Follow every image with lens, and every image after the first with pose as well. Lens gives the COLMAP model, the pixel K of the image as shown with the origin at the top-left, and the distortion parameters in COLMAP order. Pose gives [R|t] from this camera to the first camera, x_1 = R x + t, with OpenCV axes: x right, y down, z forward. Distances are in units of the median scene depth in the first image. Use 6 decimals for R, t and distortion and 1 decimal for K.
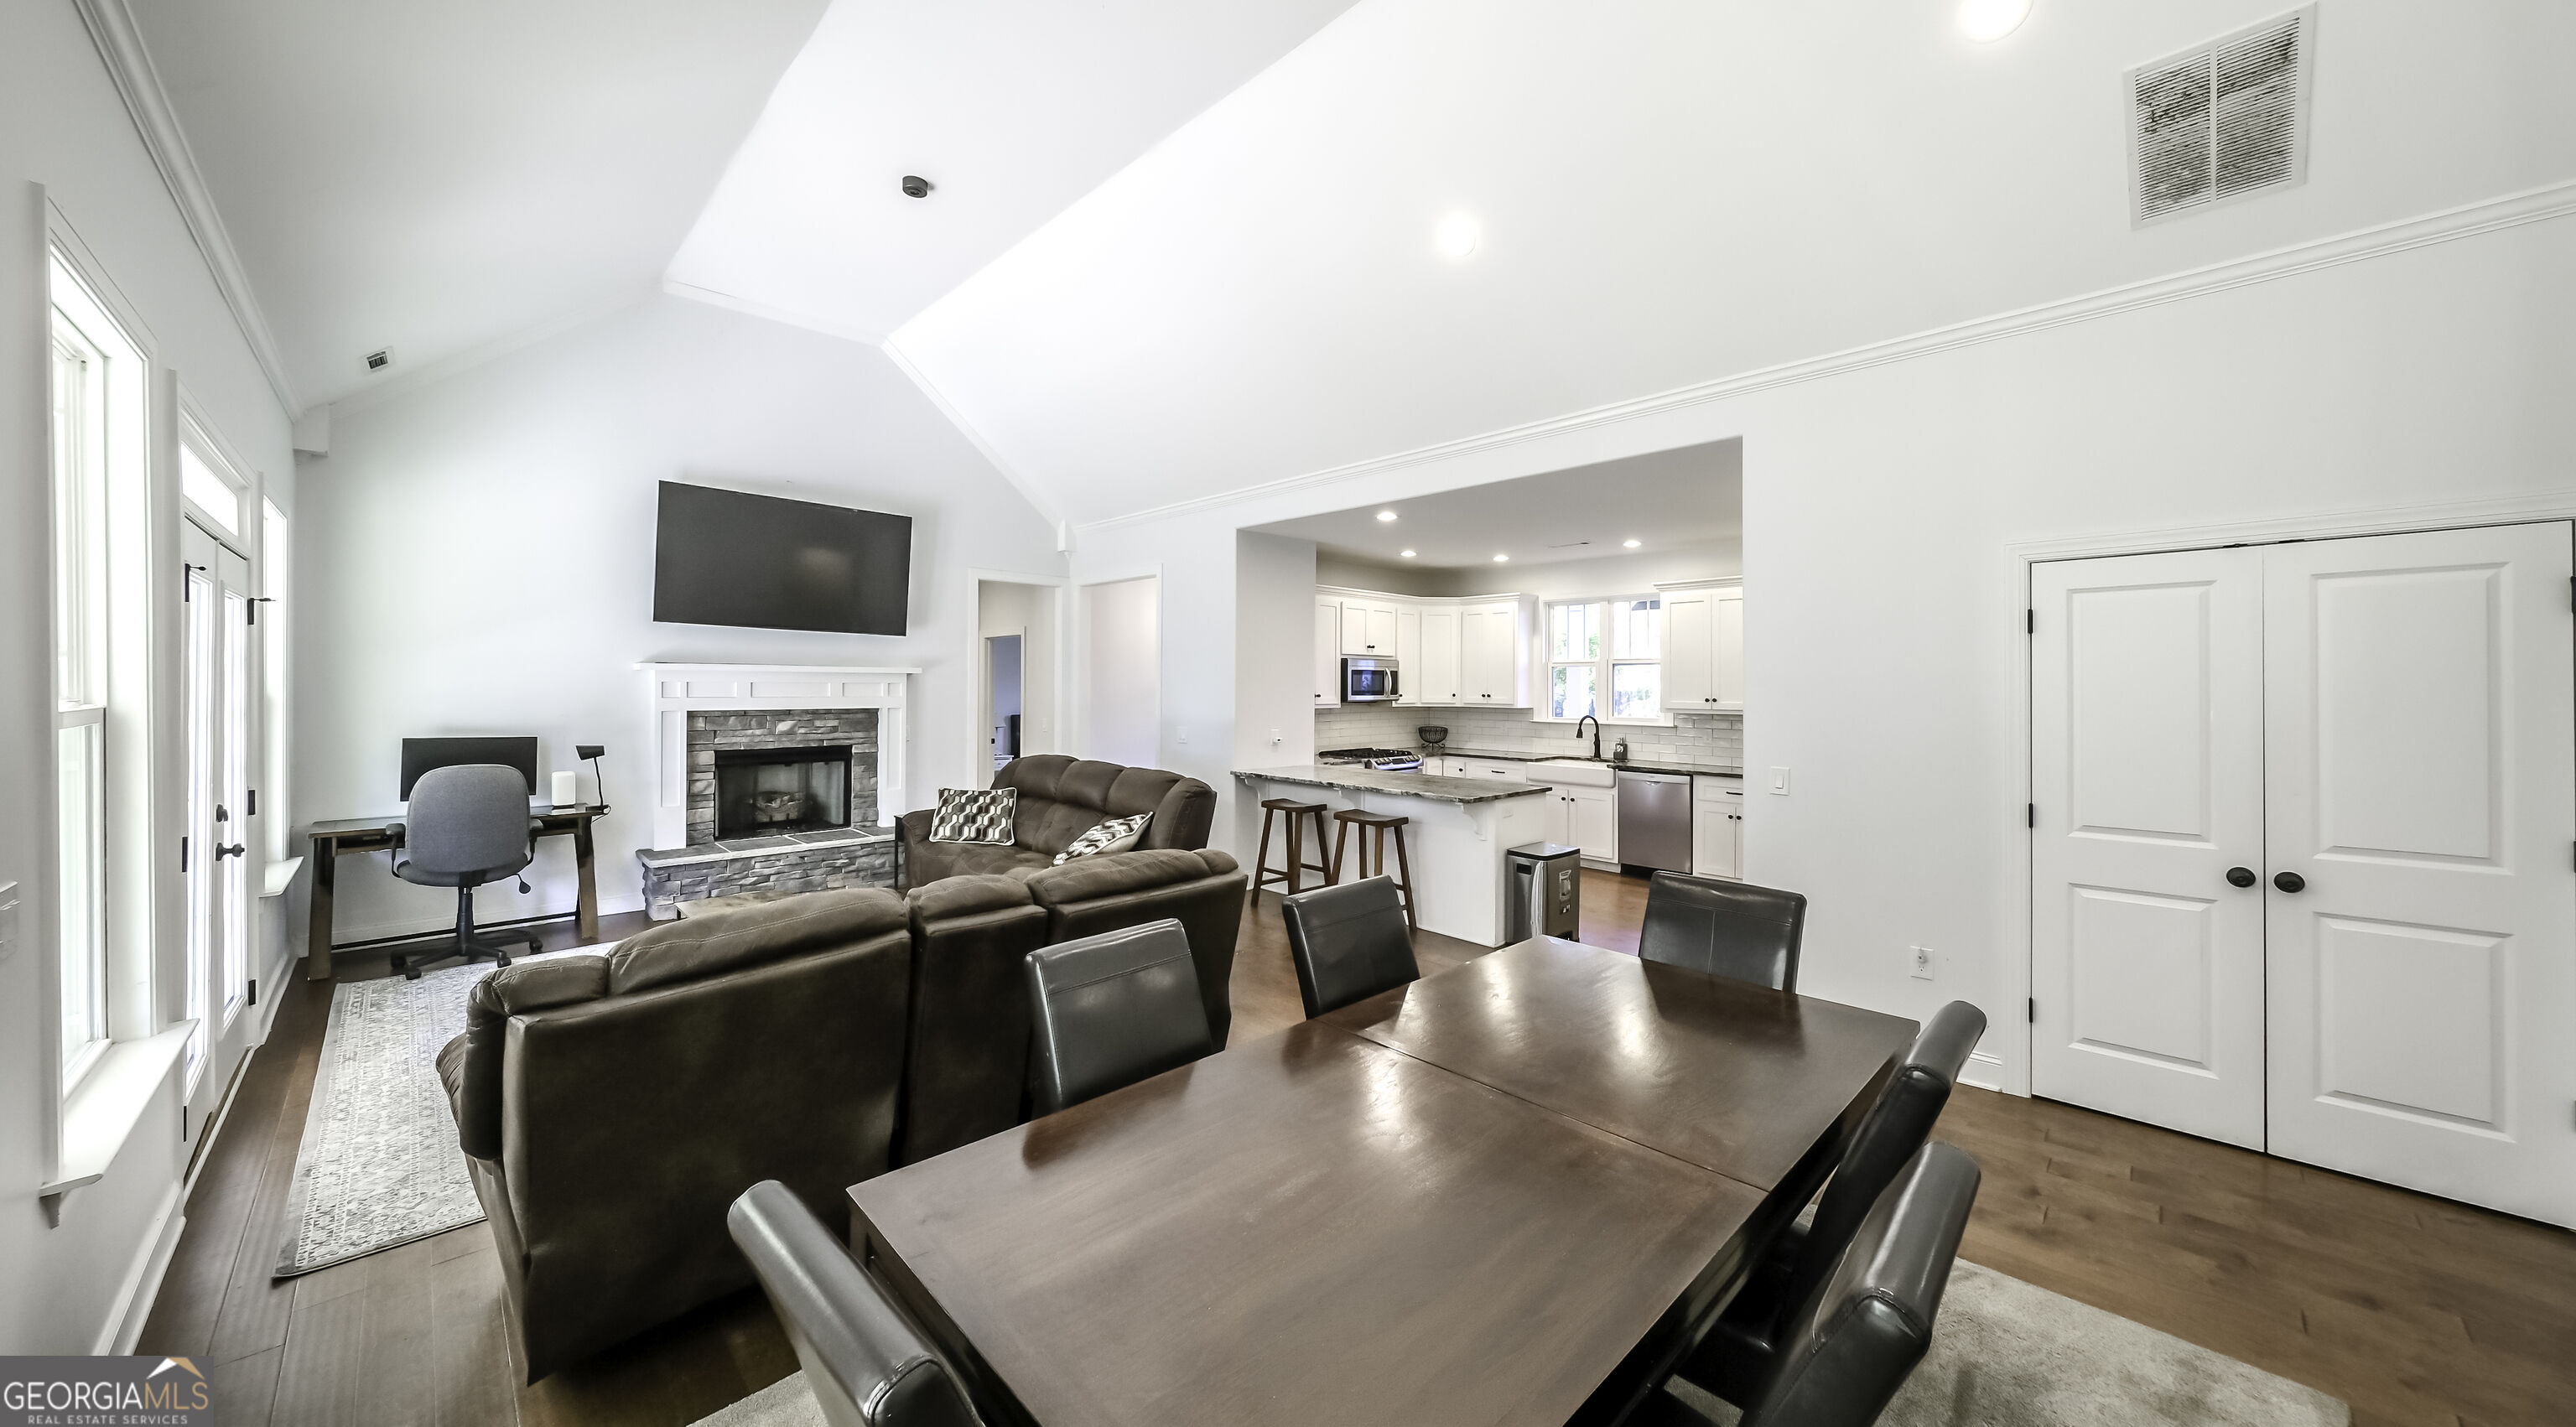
lens RADIAL K [[894.7, 0, 1302.7], [0, 894.7, 686.0], [0, 0, 1]] dist [0.001152, -0.000143]
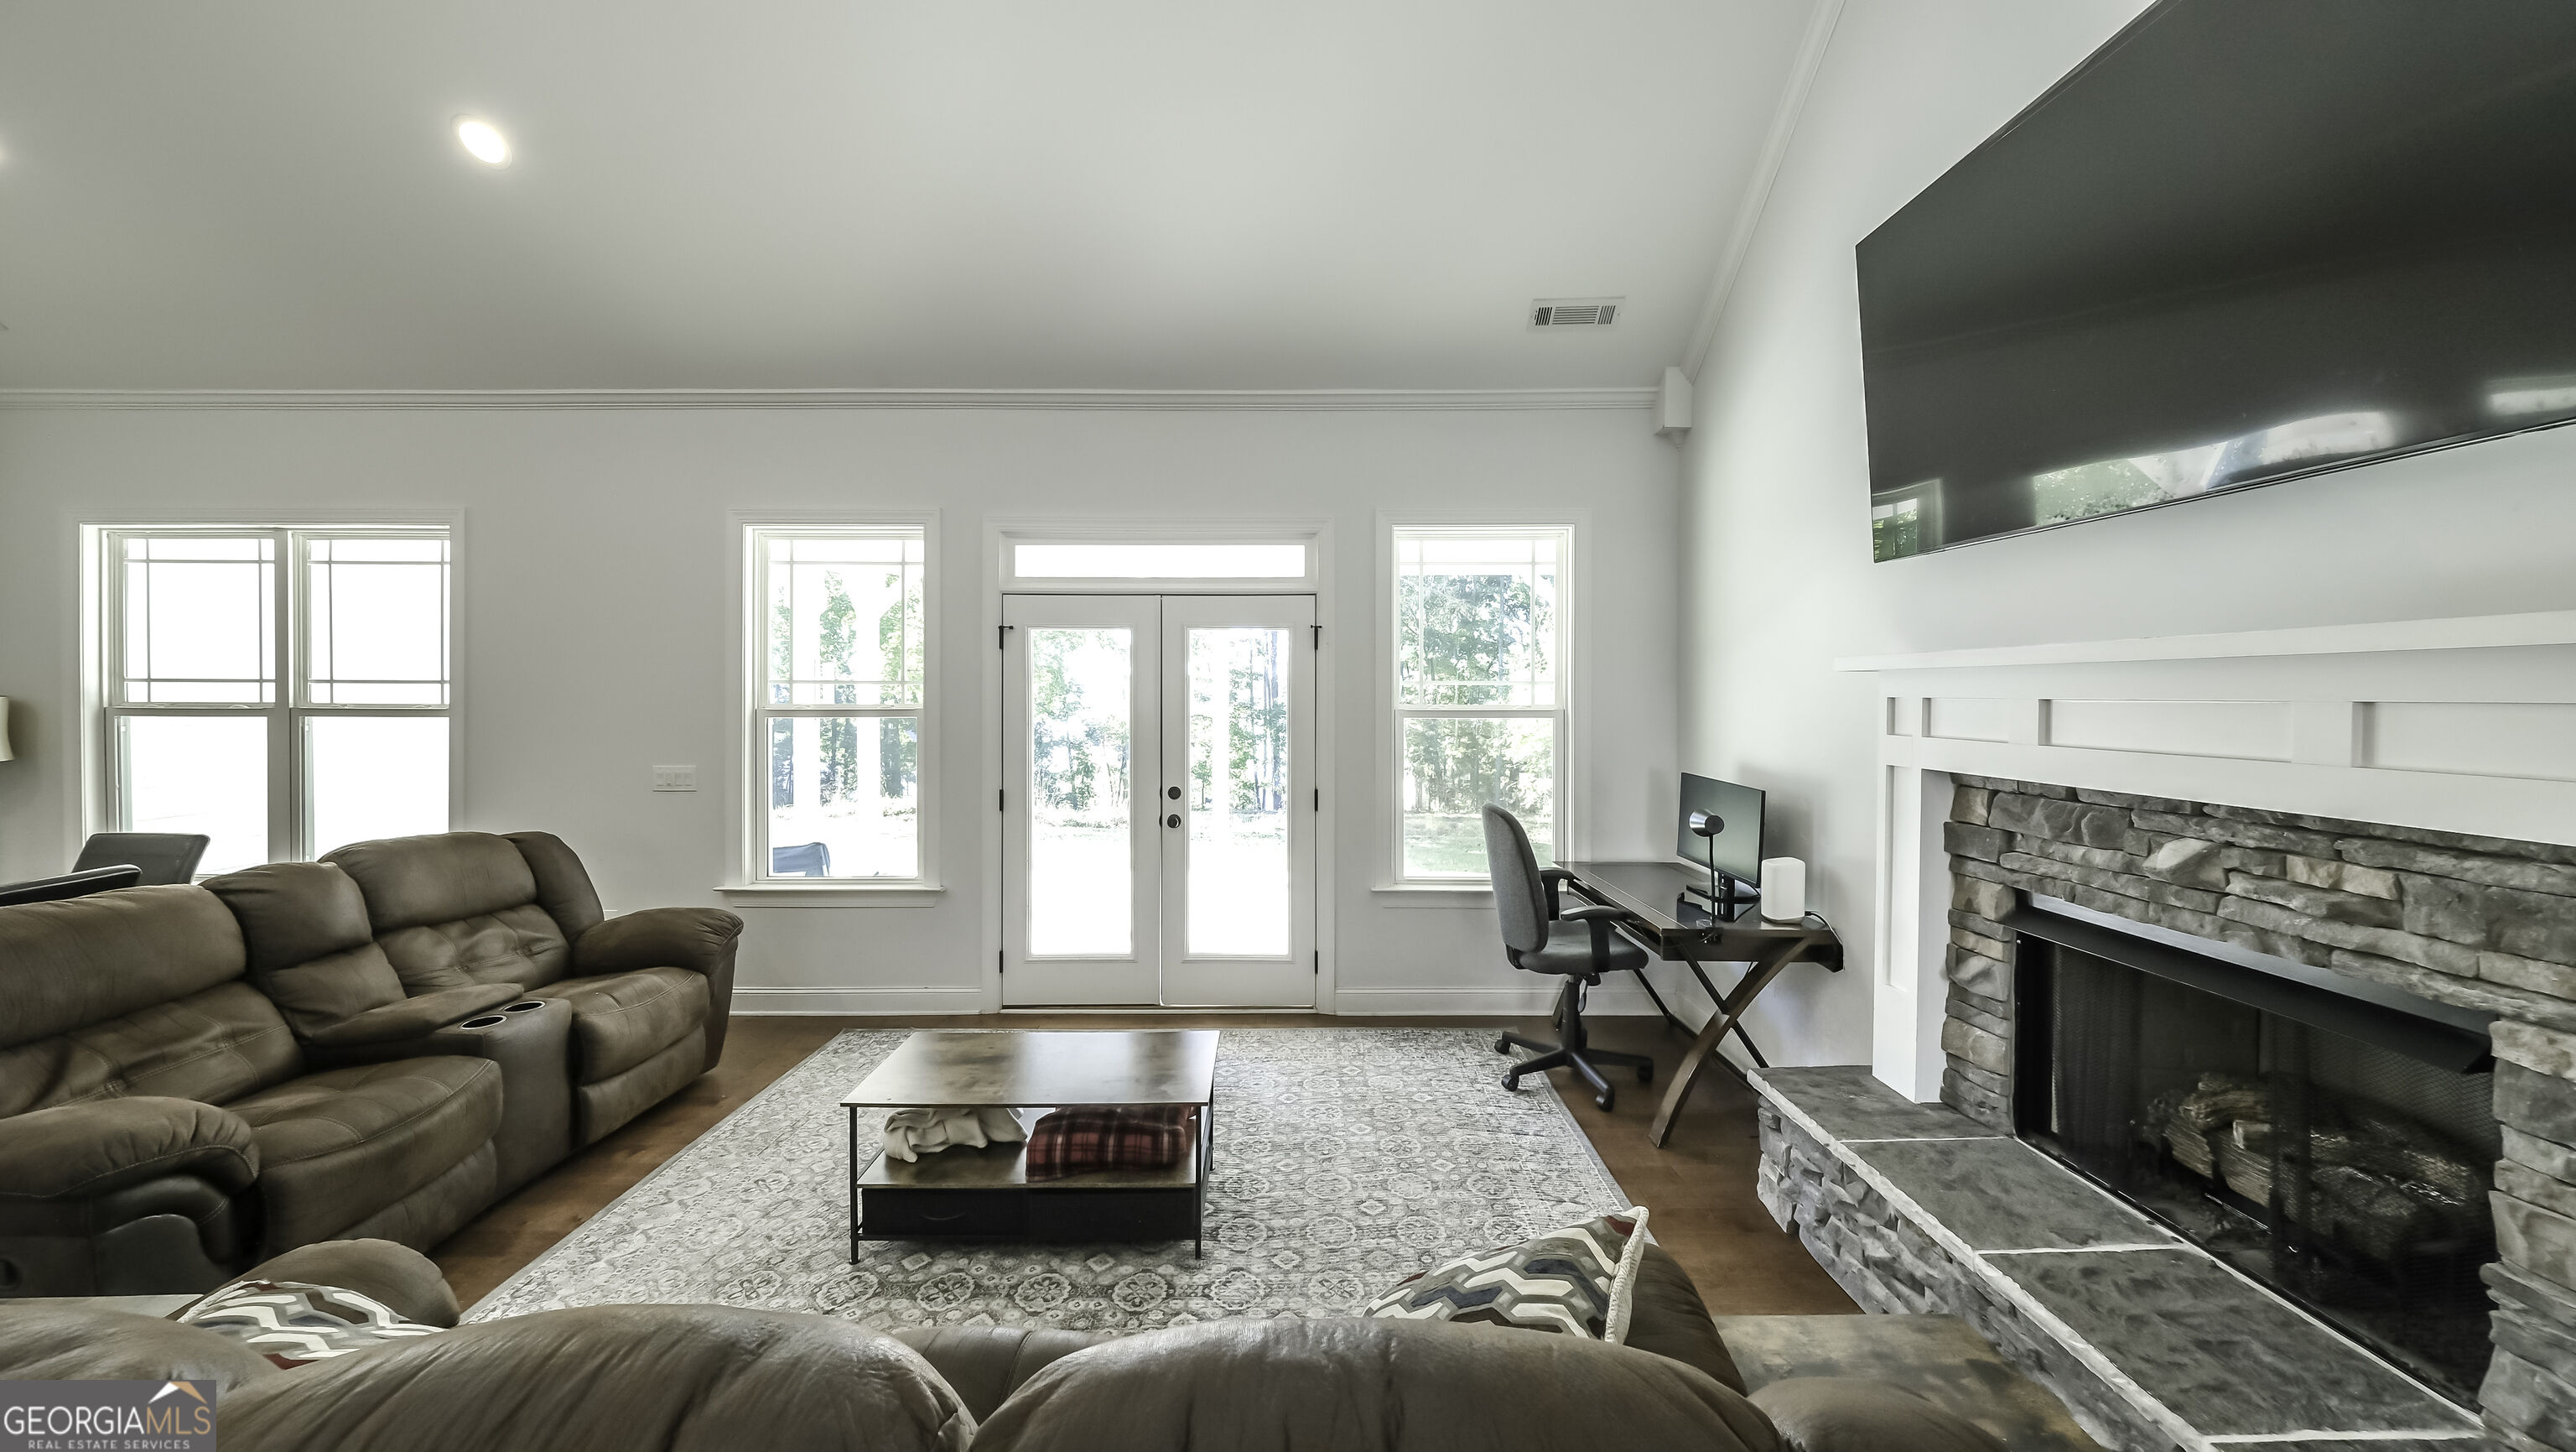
lens RADIAL K [[899.3, 0, 1294.5], [0, 899.3, 711.0], [0, 0, 1]] dist [-0.005152, 0.001254]
pose [[-0.707301, 0.008515, -0.706861, -0.171875], [-0.005375, 0.999834, 0.017423, -0.004265], [0.706892, 0.016123, -0.707138, 0.945497]]
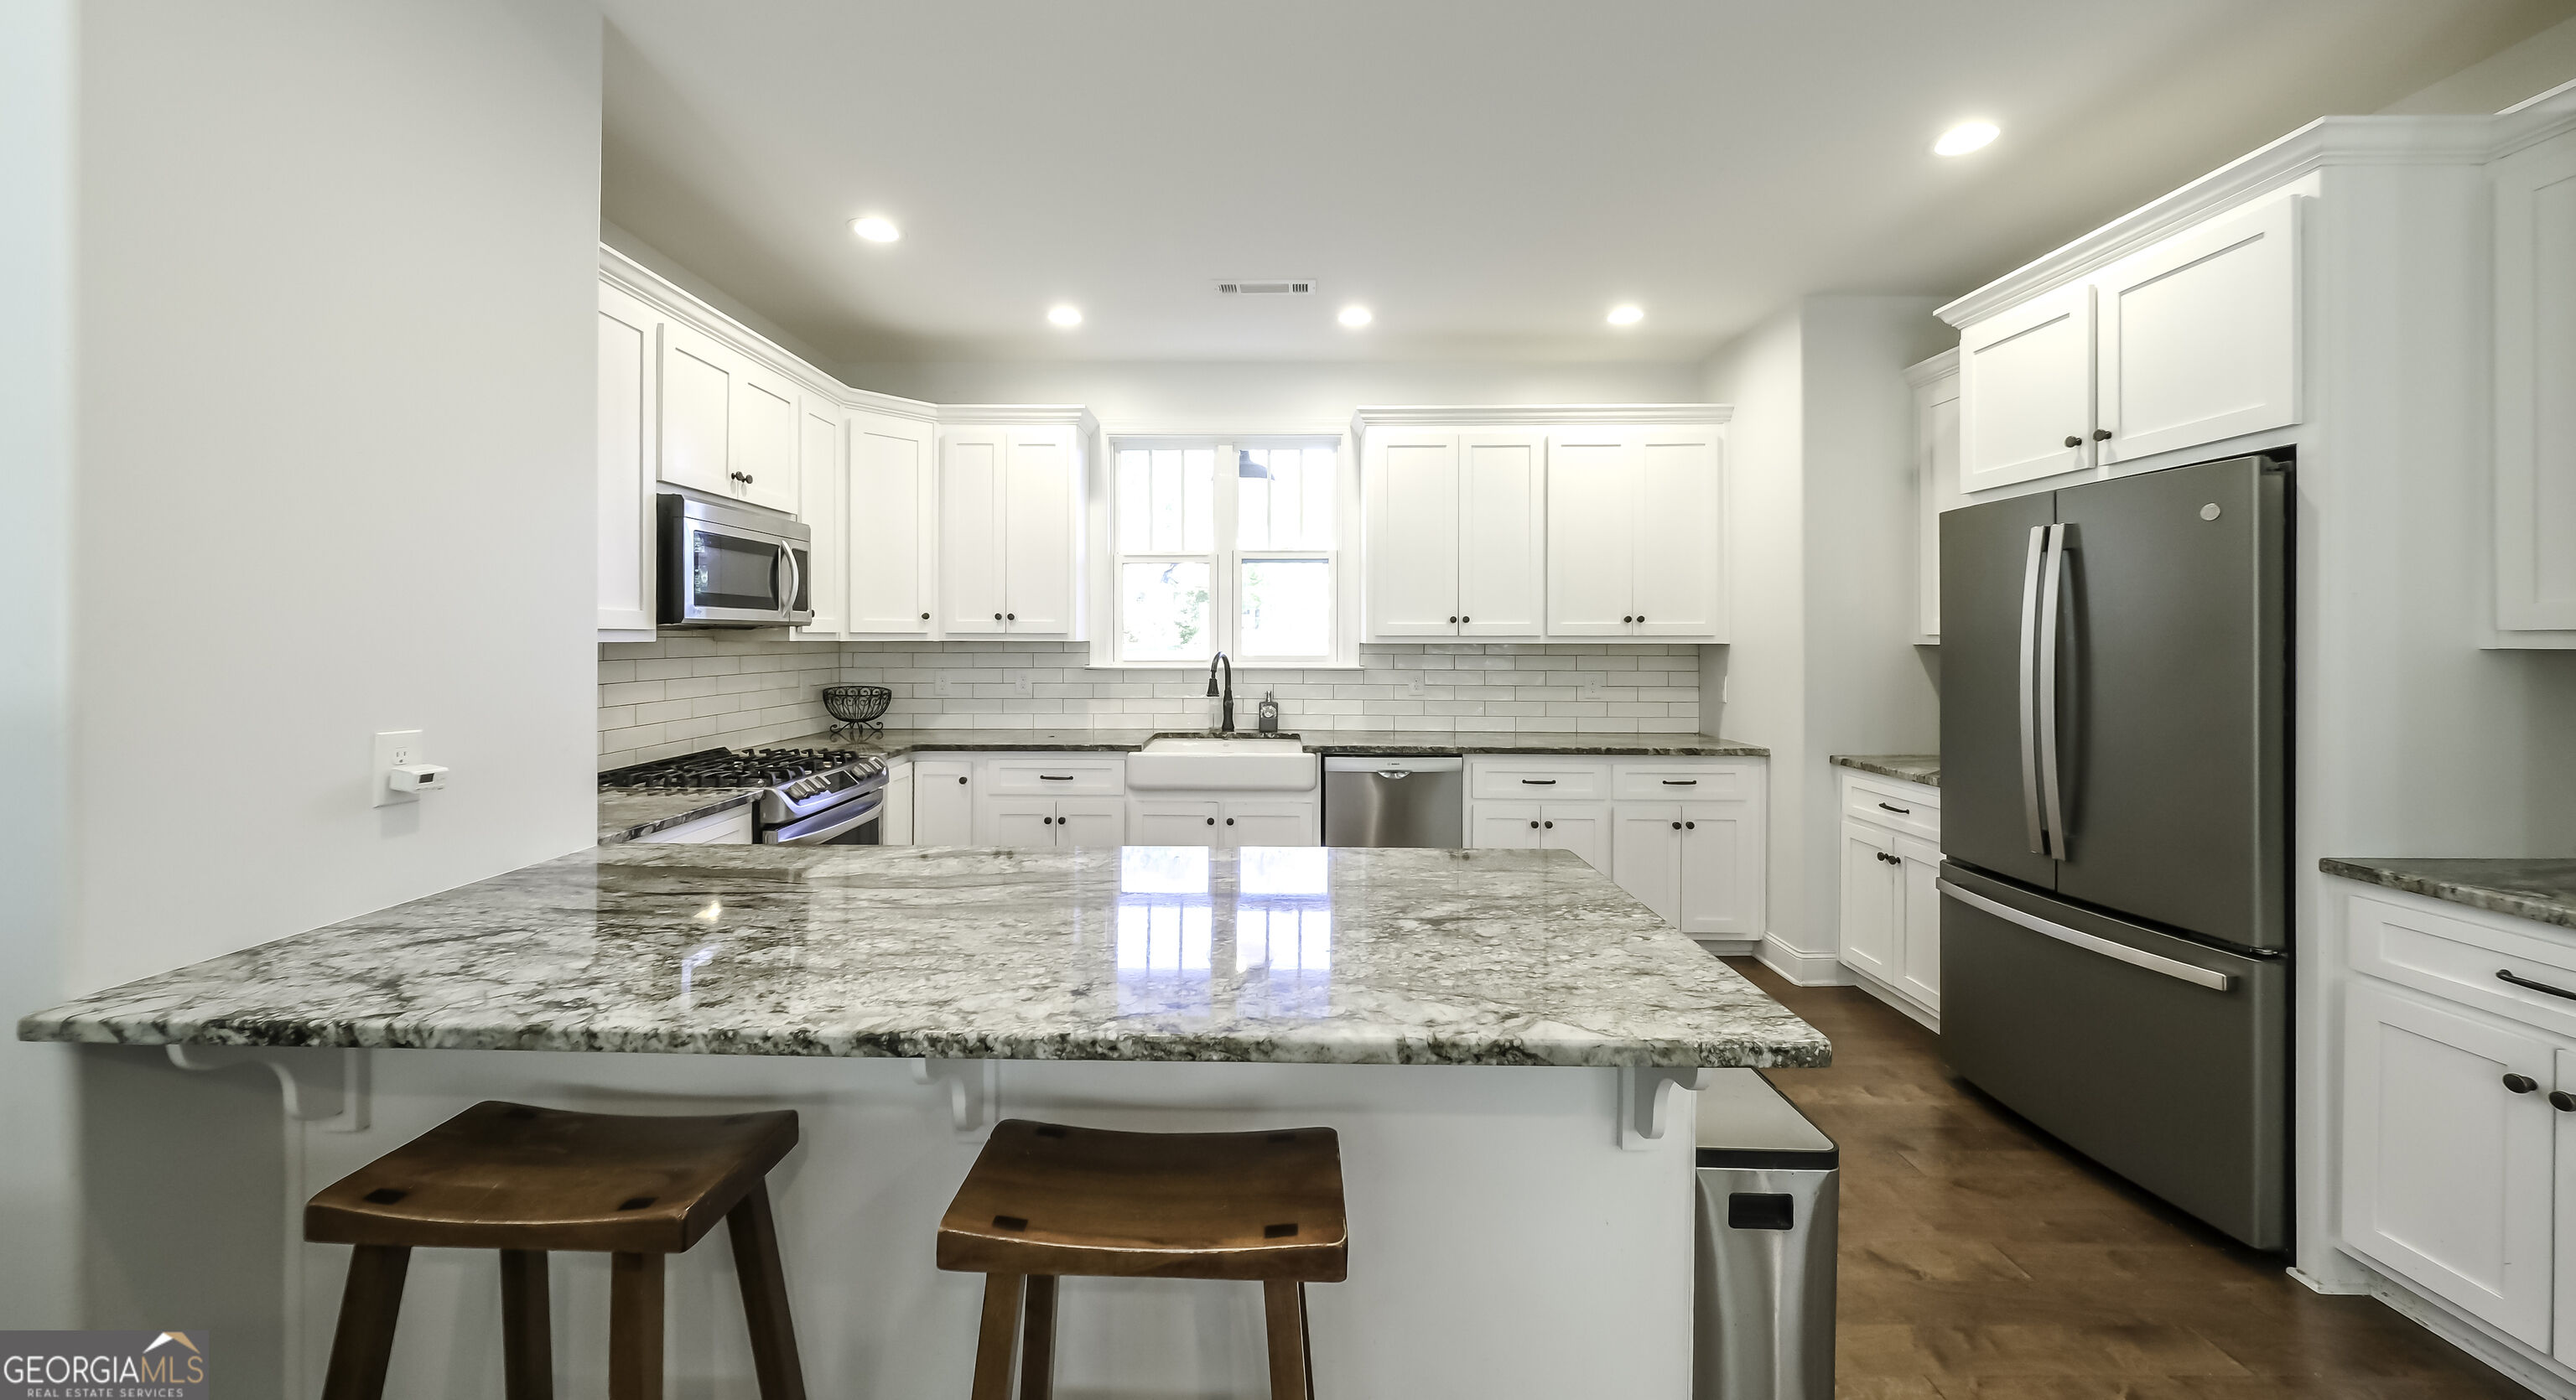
lens RADIAL K [[895.3, 0, 1267.2], [0, 895.3, 638.1], [0, 0, 1]] dist [0.011888, -0.000074]
pose [[0.719038, -0.004899, 0.694953, -0.031389], [0.003557, 0.999988, 0.003369, 0.026399], [-0.694961, 0.000050, 0.719047, 0.697141]]
